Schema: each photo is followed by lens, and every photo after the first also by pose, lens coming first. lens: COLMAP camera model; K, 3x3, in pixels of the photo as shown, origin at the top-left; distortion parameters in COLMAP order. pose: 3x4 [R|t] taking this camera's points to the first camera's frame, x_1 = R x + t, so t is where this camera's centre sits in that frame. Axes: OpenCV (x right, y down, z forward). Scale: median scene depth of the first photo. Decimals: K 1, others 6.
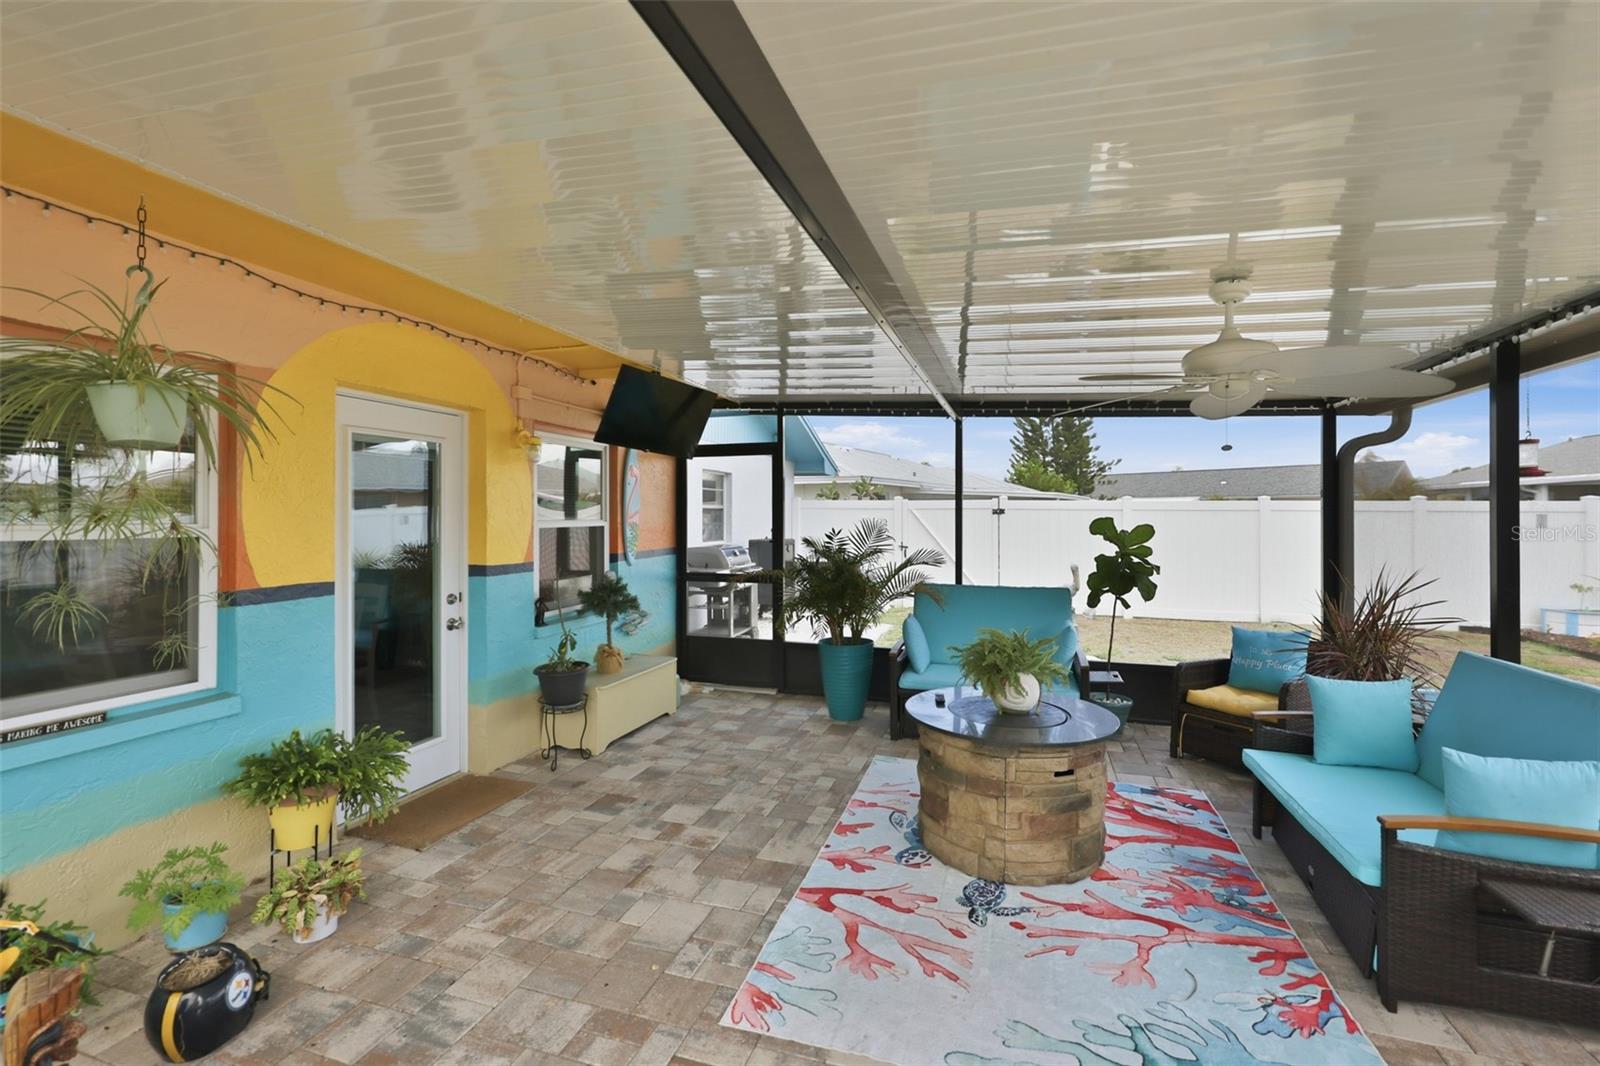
lens RADIAL K [[715.4, 0, 801.4], [0, 715.4, 502.1], [0, 0, 1]] dist [-0.006207, -0.000199]
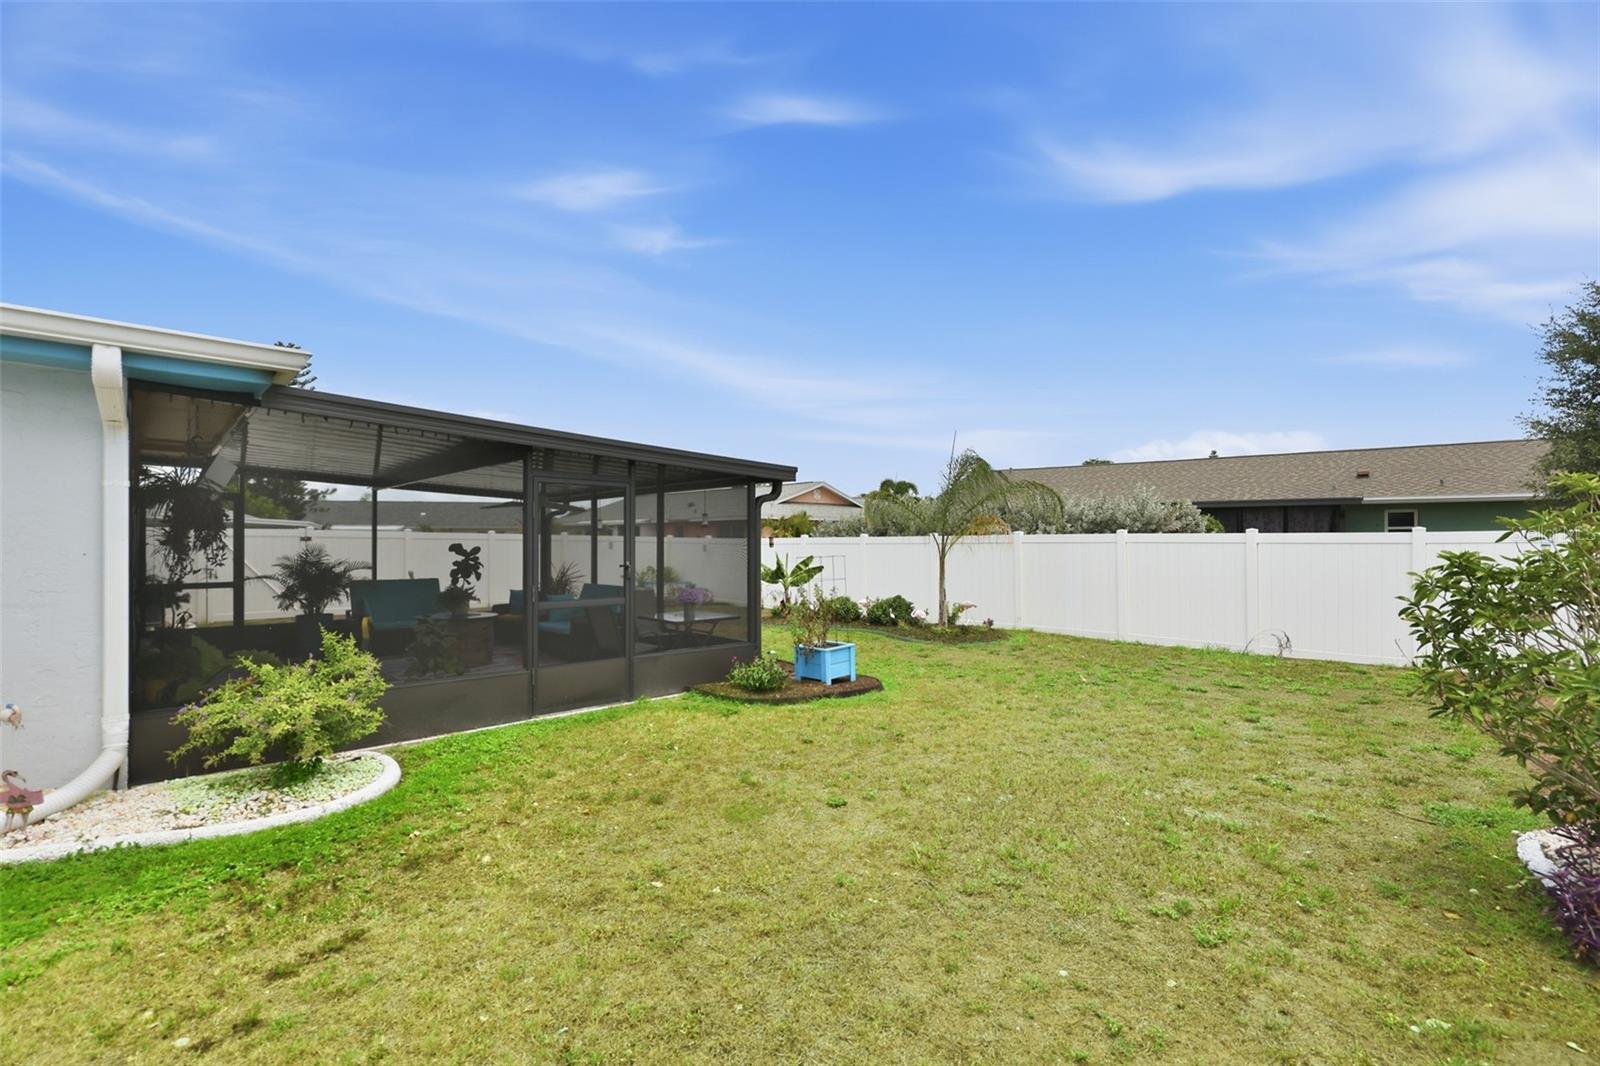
lens RADIAL K [[696.3, 0, 797.5], [0, 696.3, 536.0], [0, 0, 1]] dist [-0.002570, -0.000260]
pose [[0.493080, 0.006571, 0.869959, -0.892221], [-0.016928, 0.999855, 0.002043, -0.022668], [-0.869819, -0.015734, 0.493120, -0.924032]]
